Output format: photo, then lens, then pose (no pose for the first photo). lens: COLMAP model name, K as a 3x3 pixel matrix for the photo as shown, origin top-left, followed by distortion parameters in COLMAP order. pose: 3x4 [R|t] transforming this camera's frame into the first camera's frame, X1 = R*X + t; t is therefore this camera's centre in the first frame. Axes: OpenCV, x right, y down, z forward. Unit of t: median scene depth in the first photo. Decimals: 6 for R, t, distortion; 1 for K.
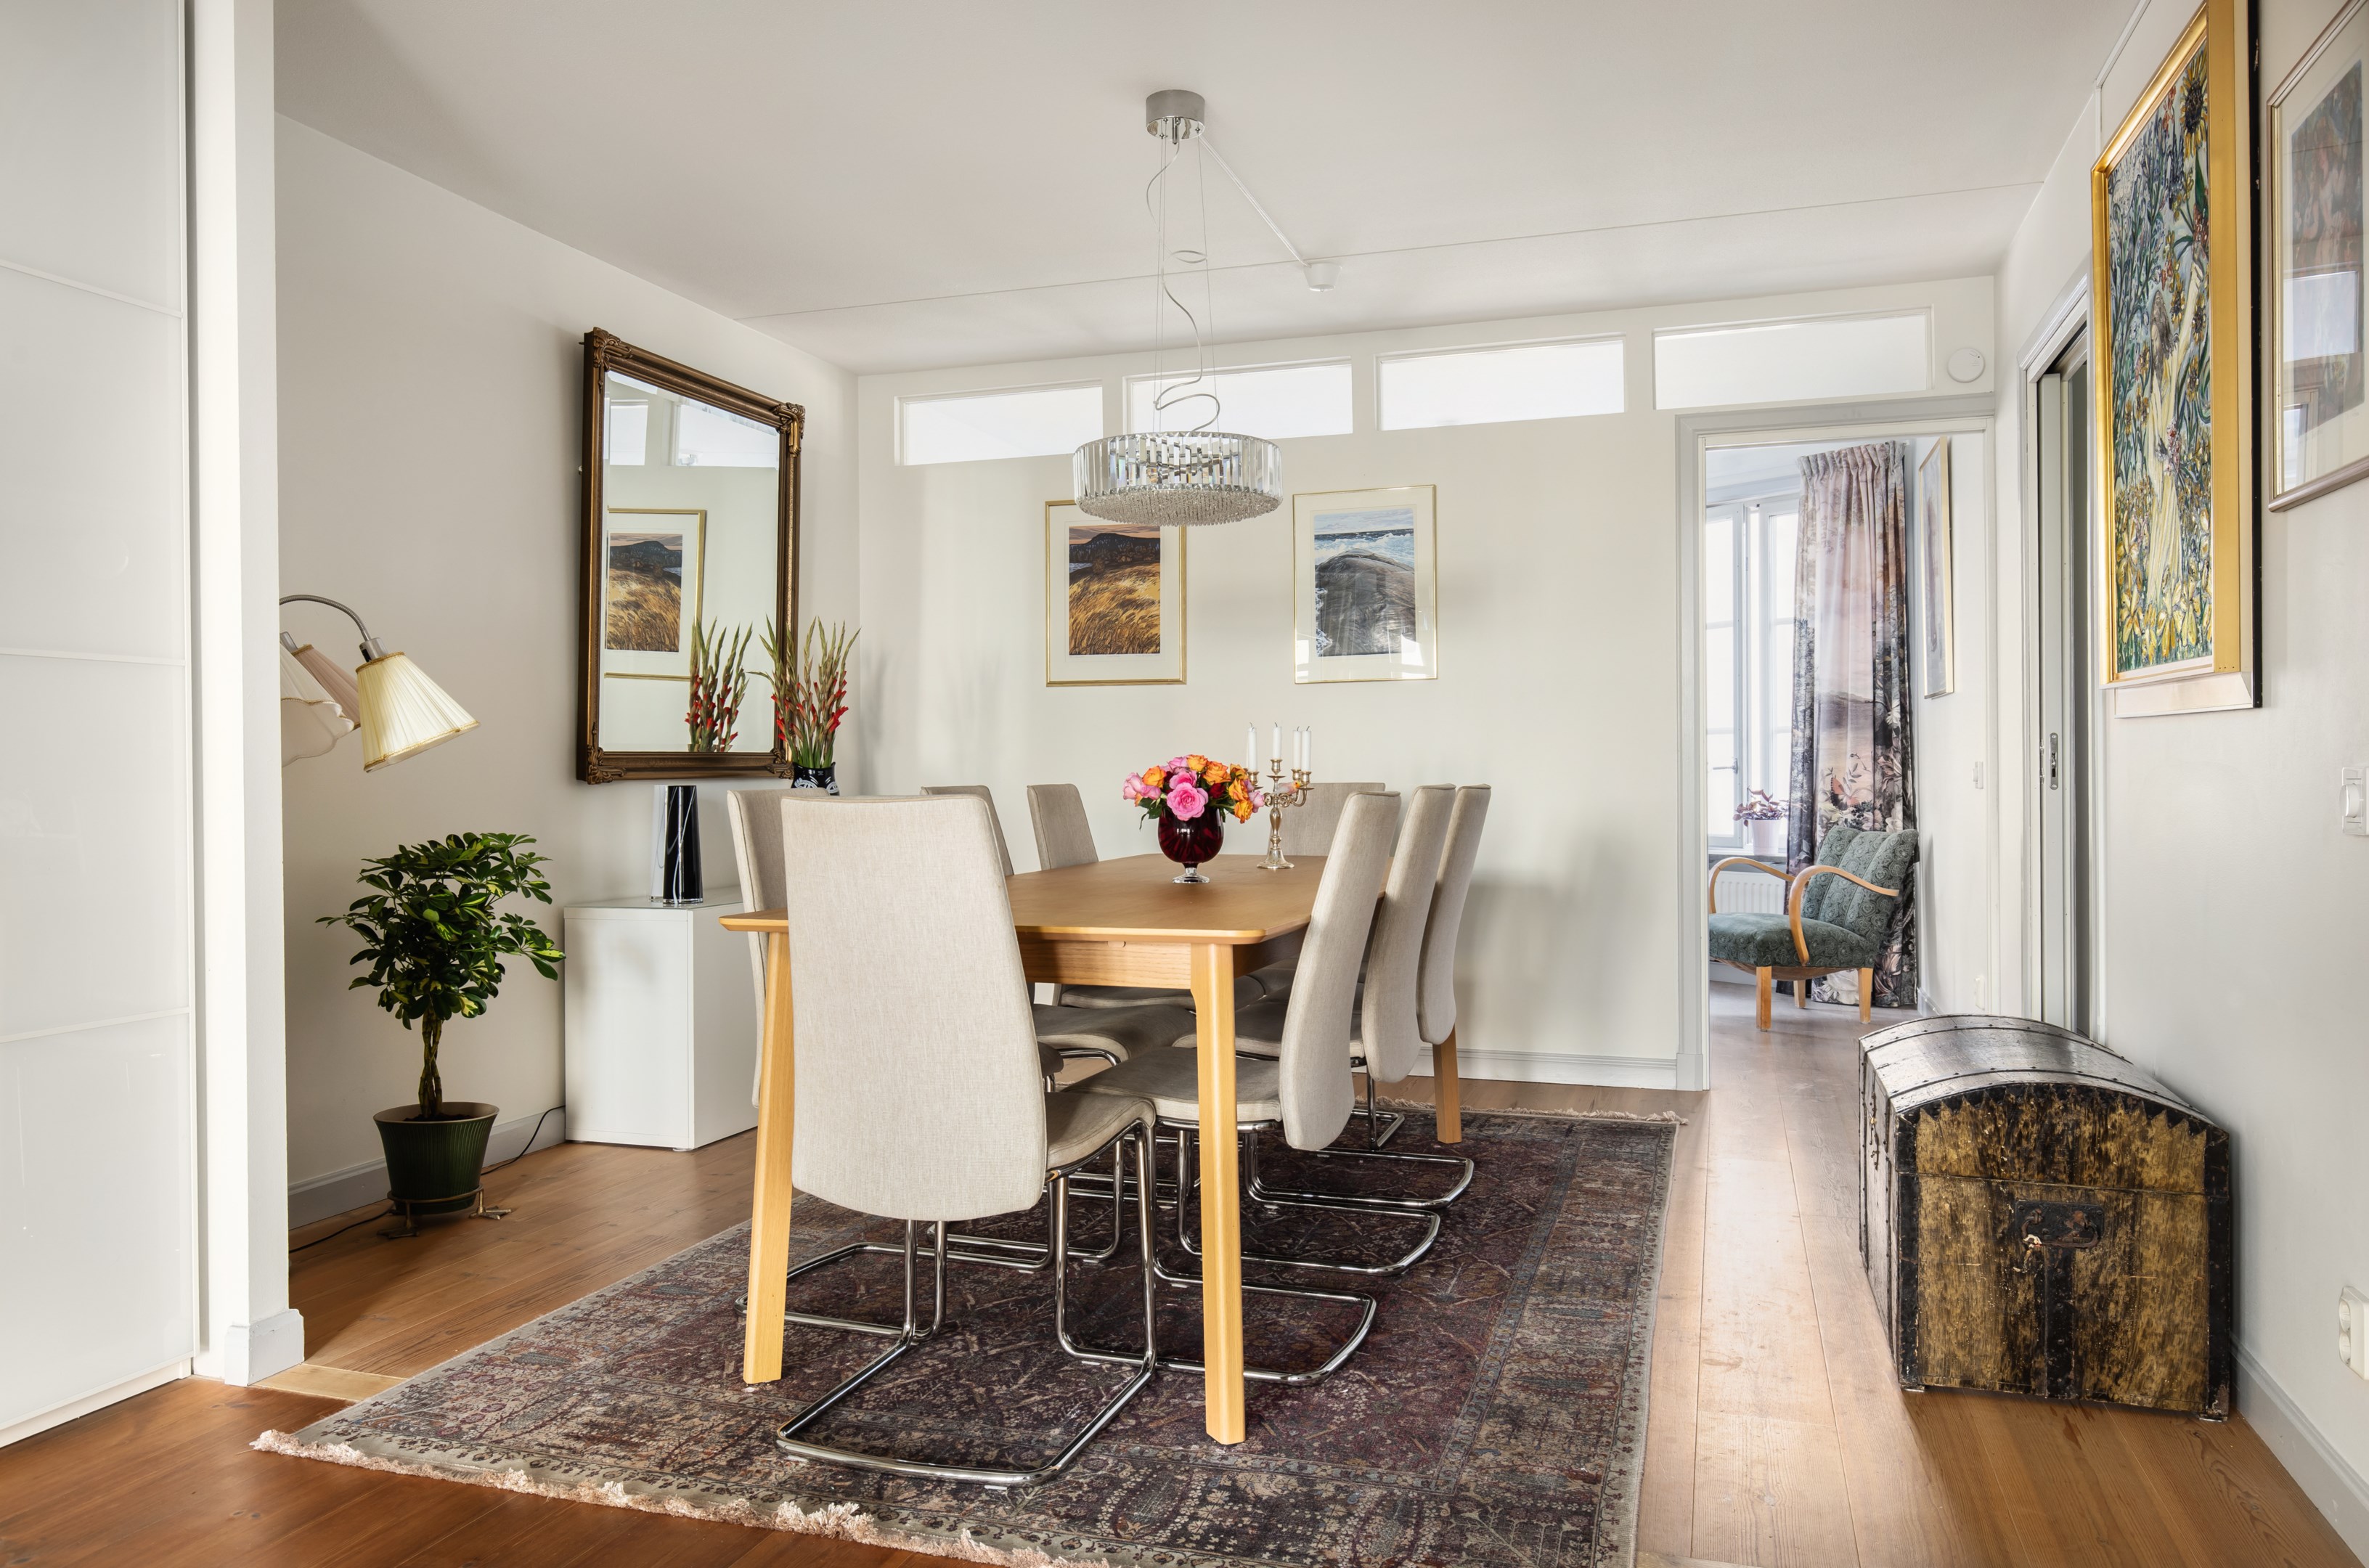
lens RADIAL K [[1636.1, 0, 1182.6], [0, 1636.1, 777.9], [0, 0, 1]] dist [-0.036896, -0.000289]
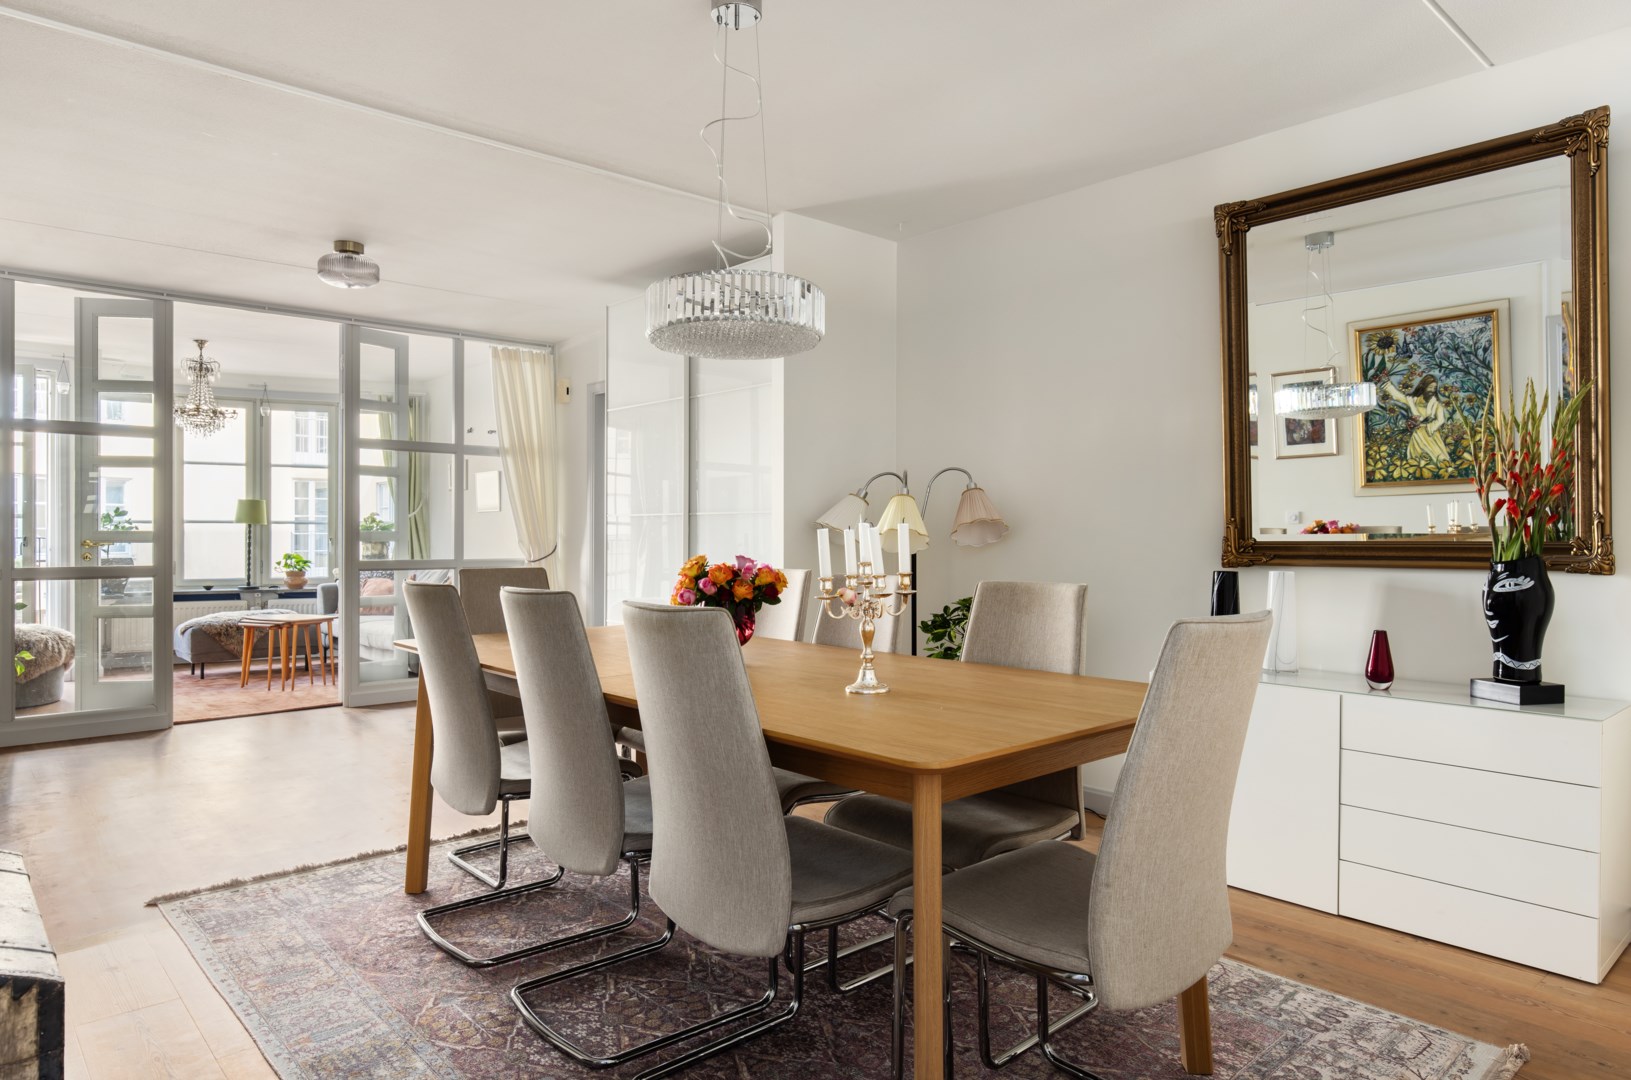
lens RADIAL K [[989.2, 0, 820.3], [0, 989.2, 536.8], [0, 0, 1]] dist [-0.000035, 0.001752]
pose [[-0.488509, 0.009217, -0.872510, 0.813198], [0.002670, 0.999955, 0.009069, -0.049439], [0.872555, 0.002101, -0.488511, 1.934868]]
